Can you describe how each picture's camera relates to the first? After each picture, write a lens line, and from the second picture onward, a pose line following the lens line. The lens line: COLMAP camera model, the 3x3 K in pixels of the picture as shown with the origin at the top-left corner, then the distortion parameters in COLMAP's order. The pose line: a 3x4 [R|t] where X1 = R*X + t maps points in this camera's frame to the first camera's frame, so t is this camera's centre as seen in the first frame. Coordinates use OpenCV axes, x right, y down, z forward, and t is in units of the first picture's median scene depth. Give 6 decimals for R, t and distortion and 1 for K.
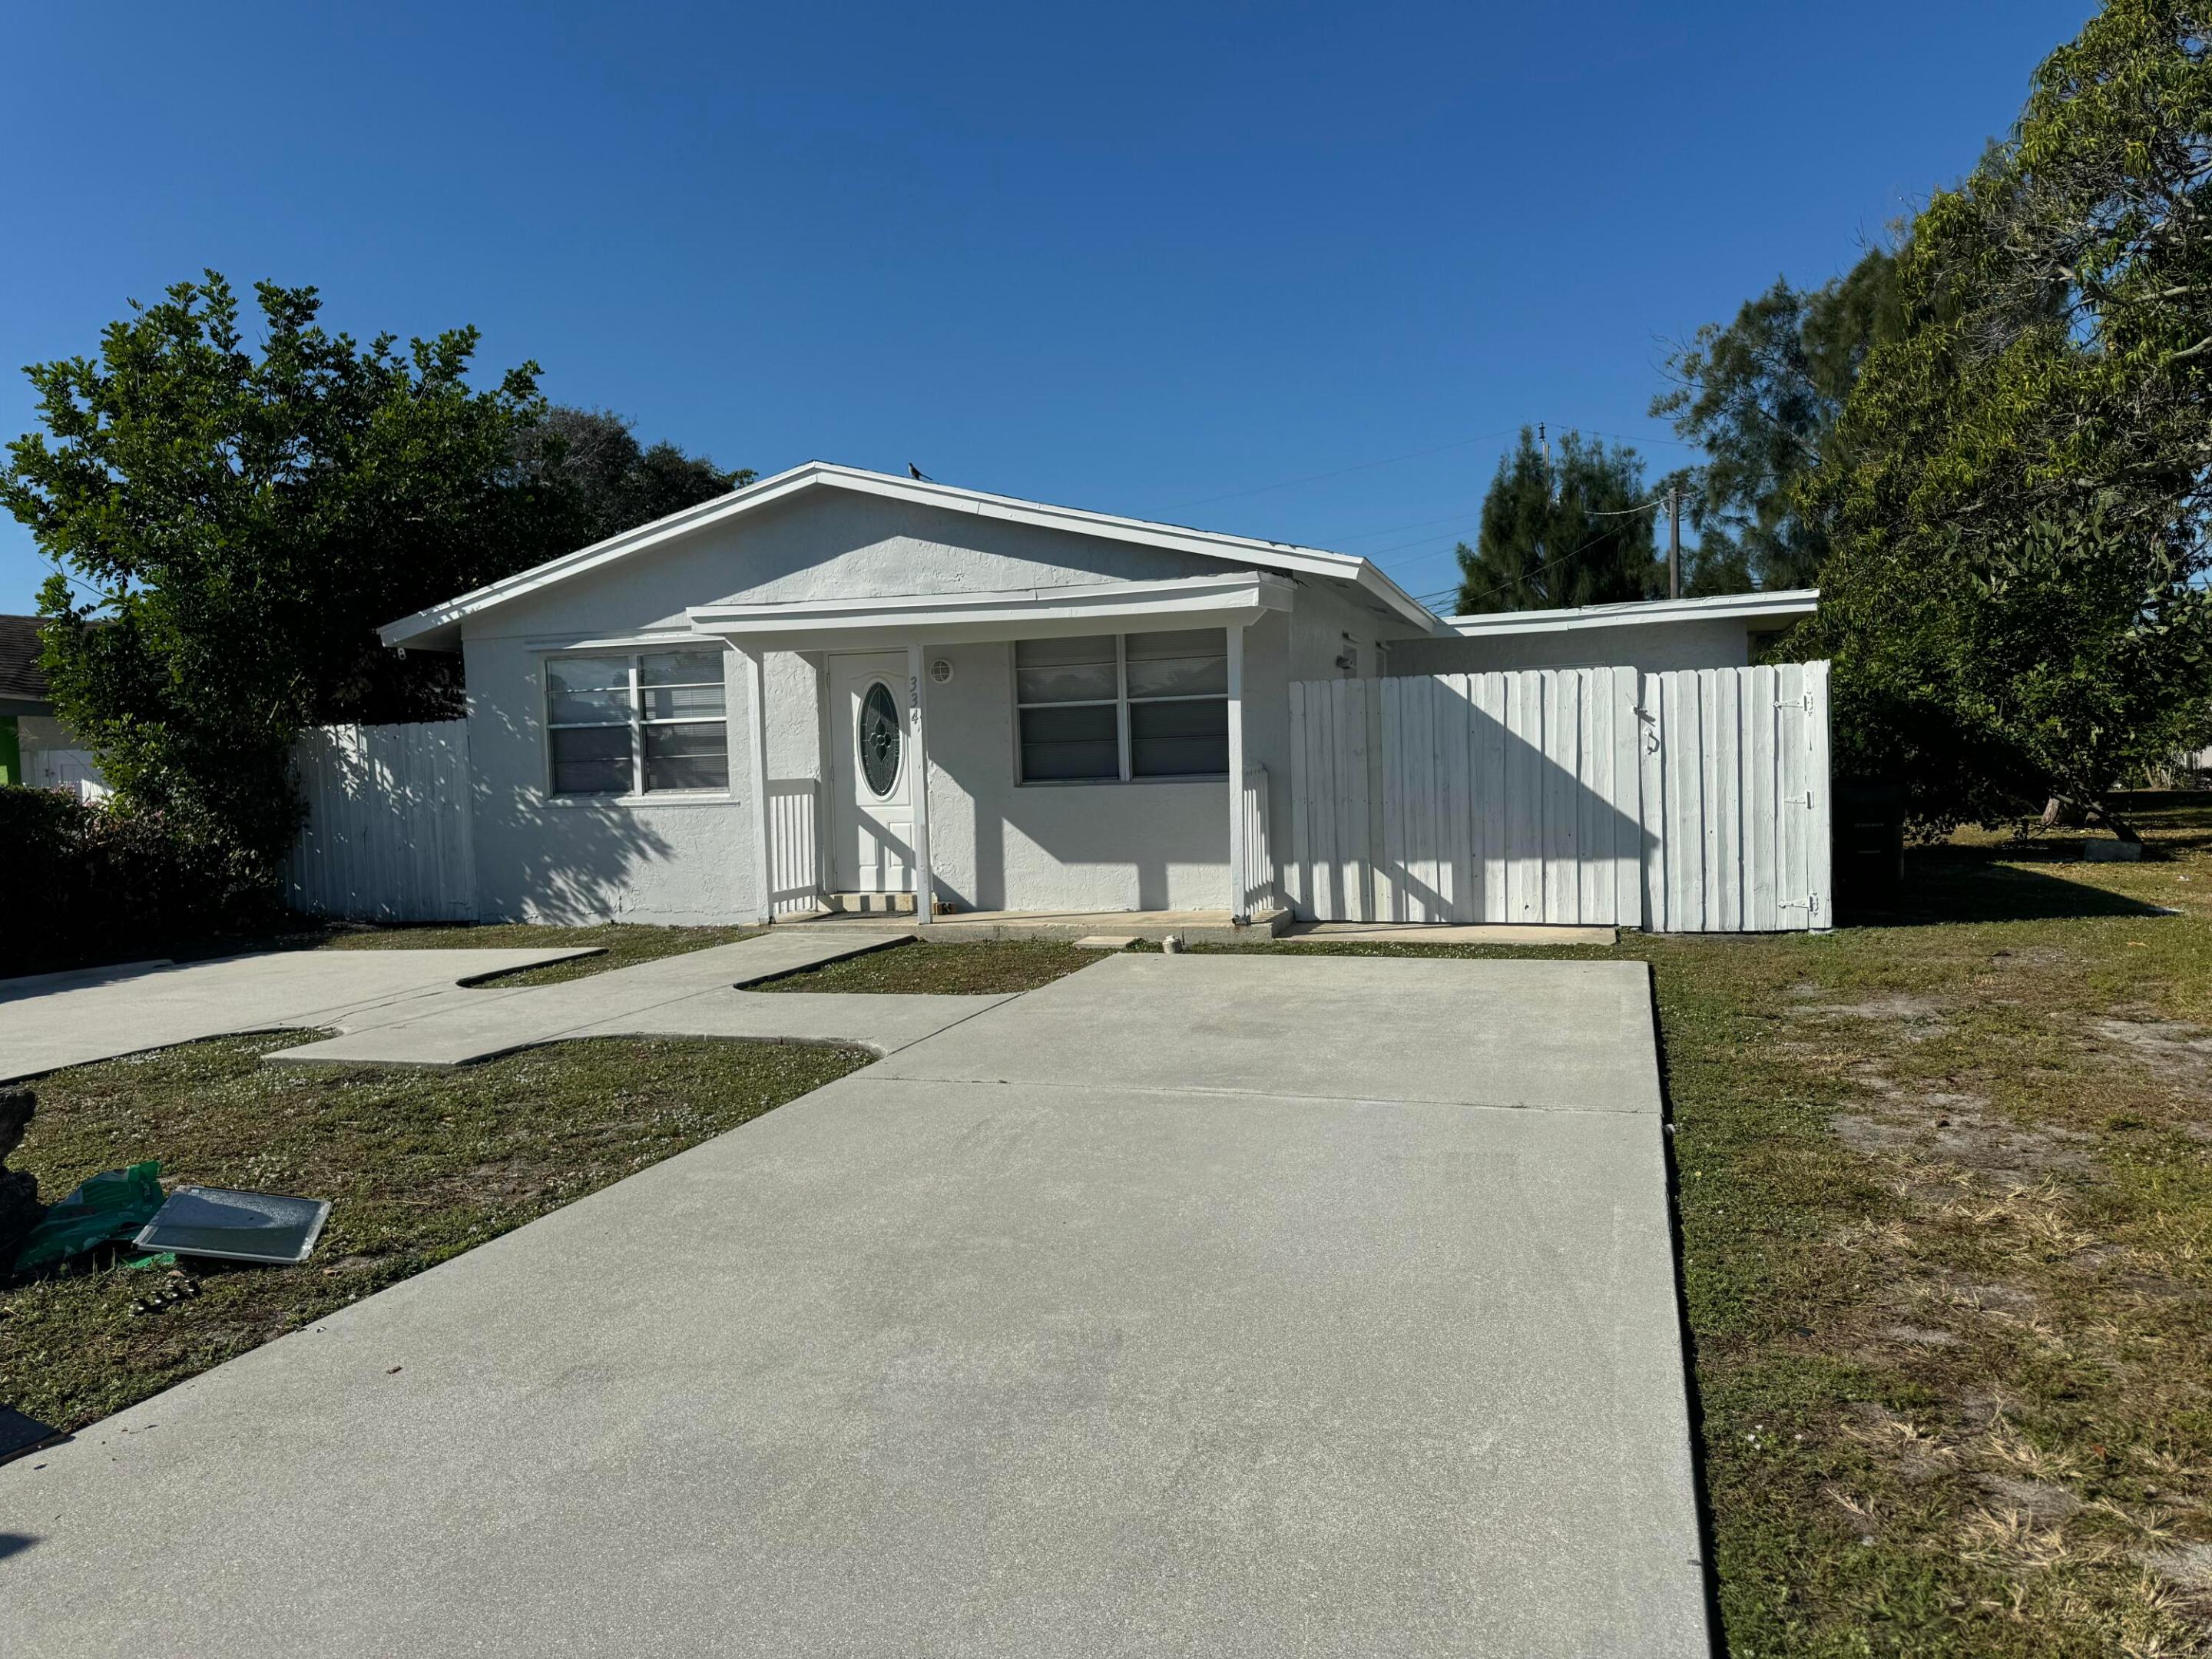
lens RADIAL K [[1517.4, 0, 1106.6], [0, 1517.4, 843.3], [0, 0, 1]] dist [0.060363, -0.021933]
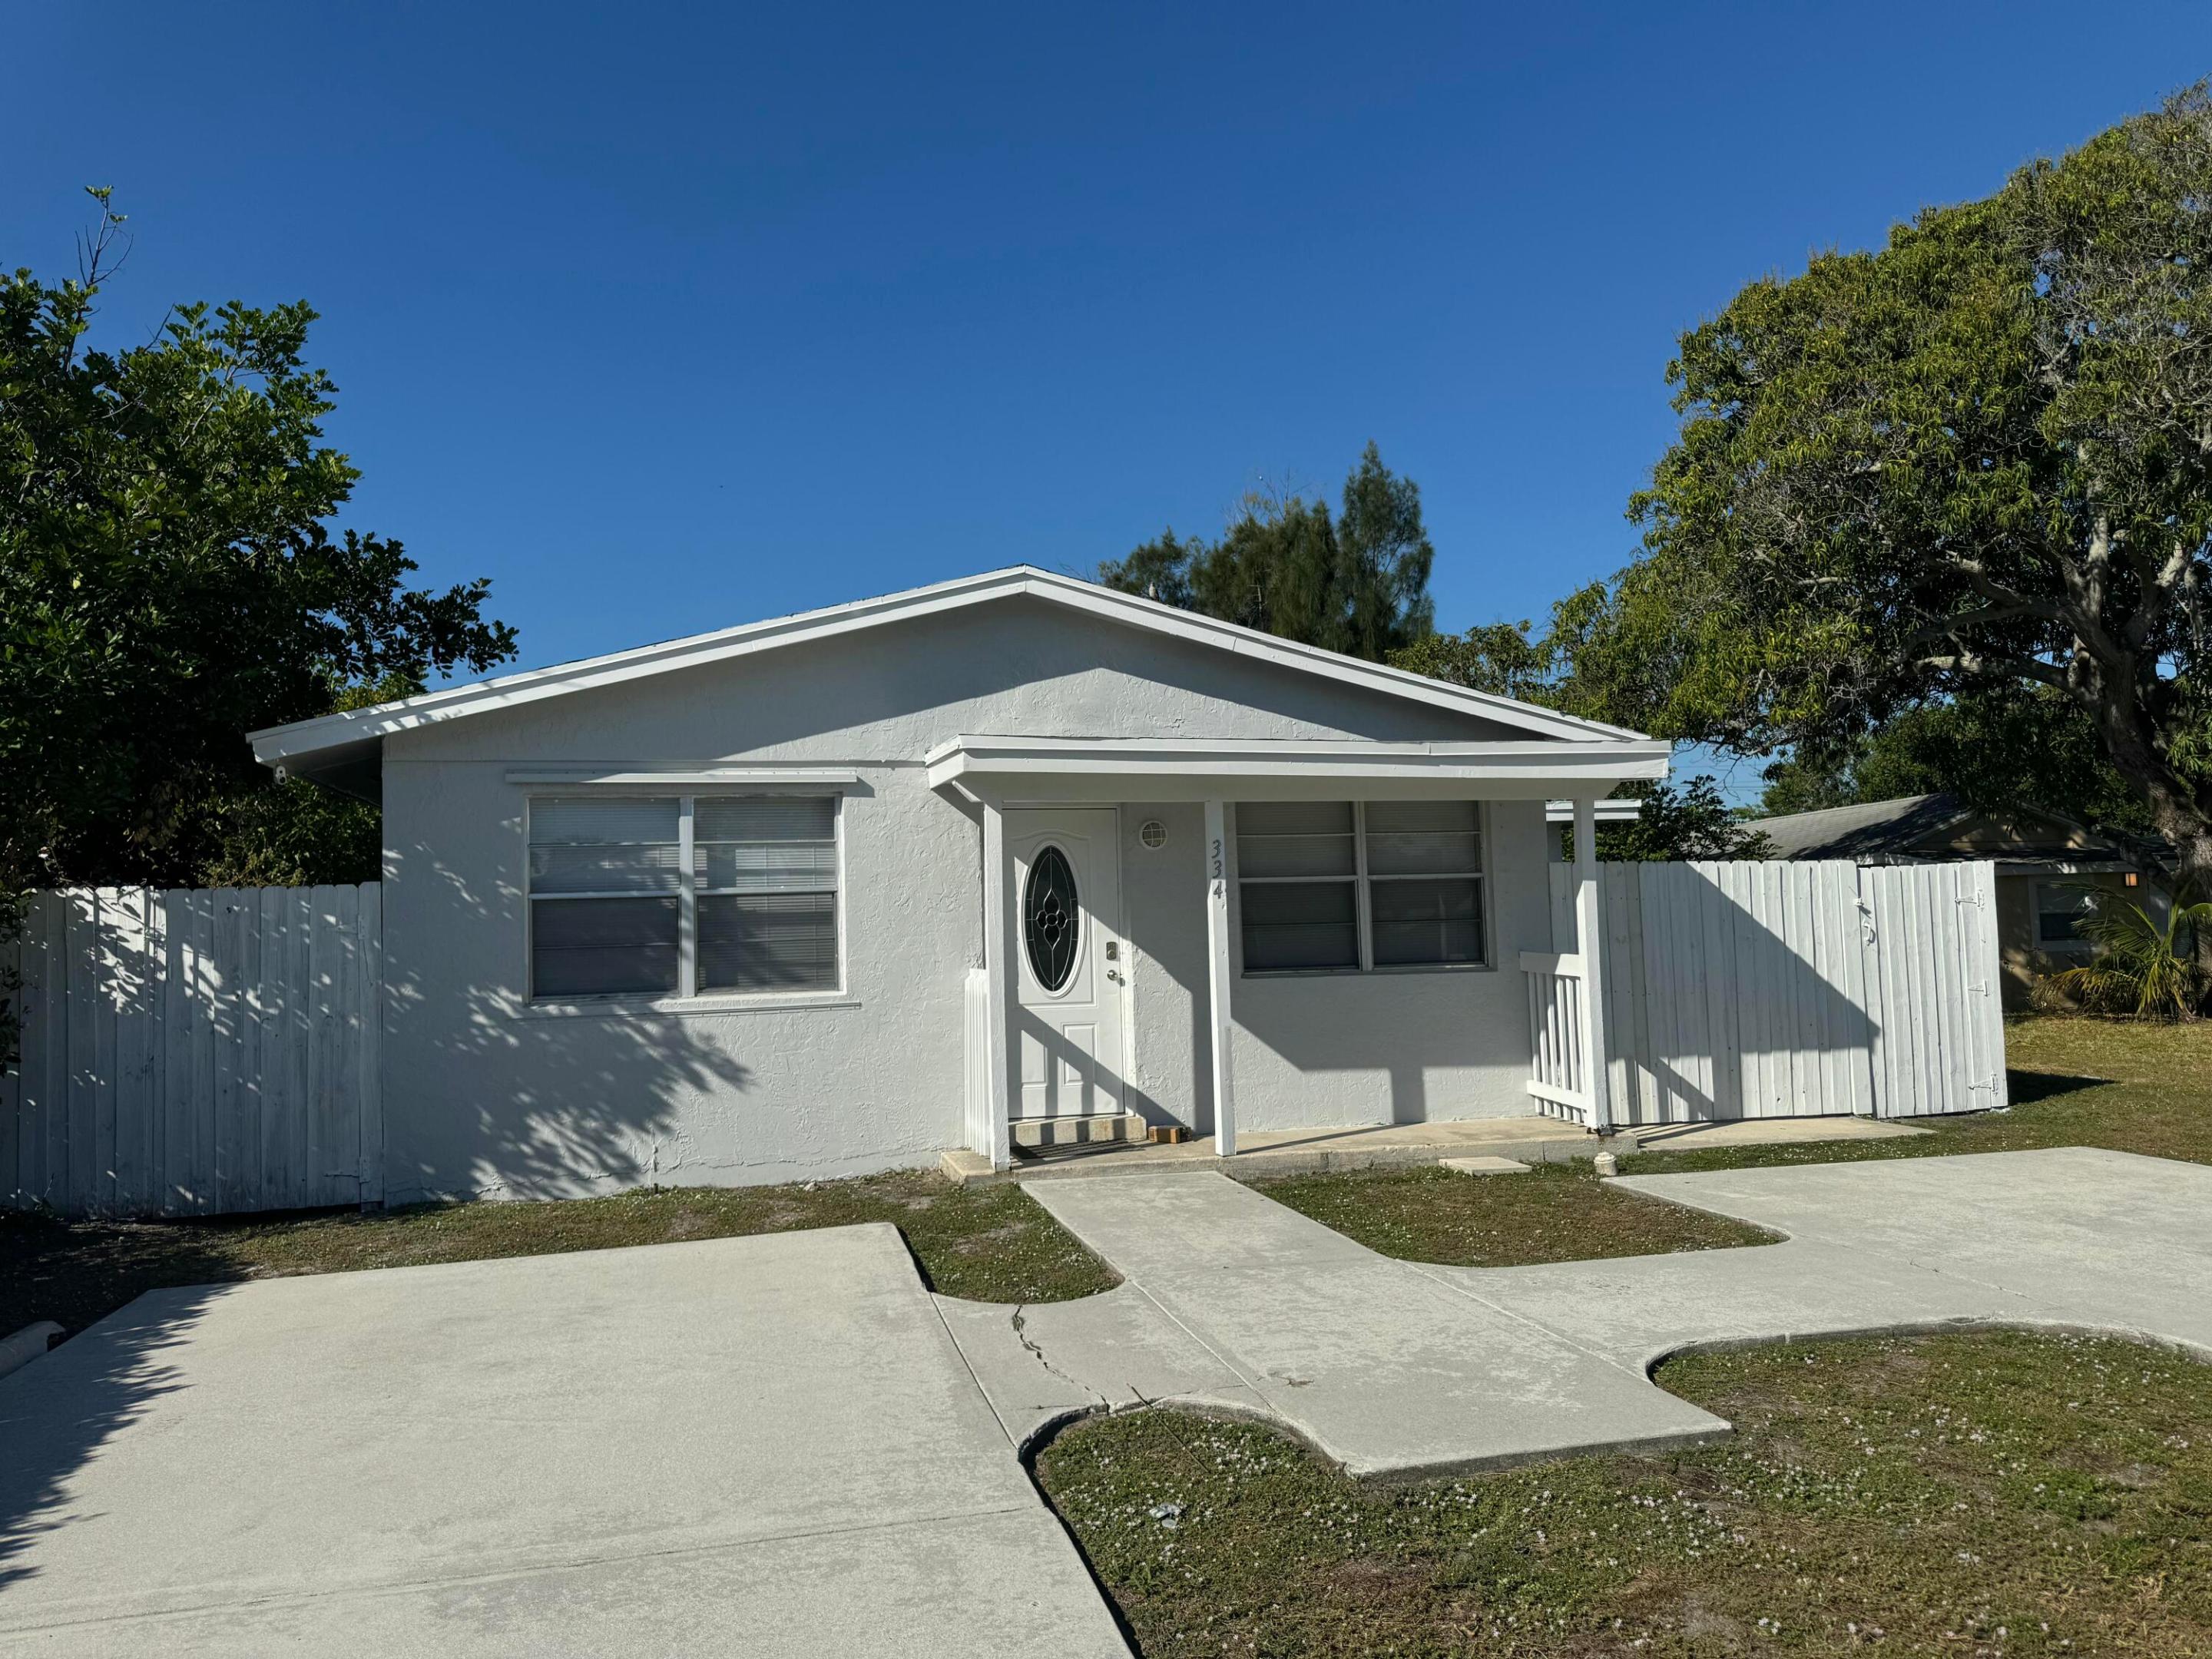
lens RADIAL K [[1517.4, 0, 1106.4], [0, 1517.4, 830.7], [0, 0, 1]] dist [0.060363, -0.021933]
pose [[0.854510, 0.044136, 0.517556, -0.514966], [0.026640, 0.991349, -0.128523, -0.012362], [-0.518751, 0.123612, 0.845942, 0.311637]]
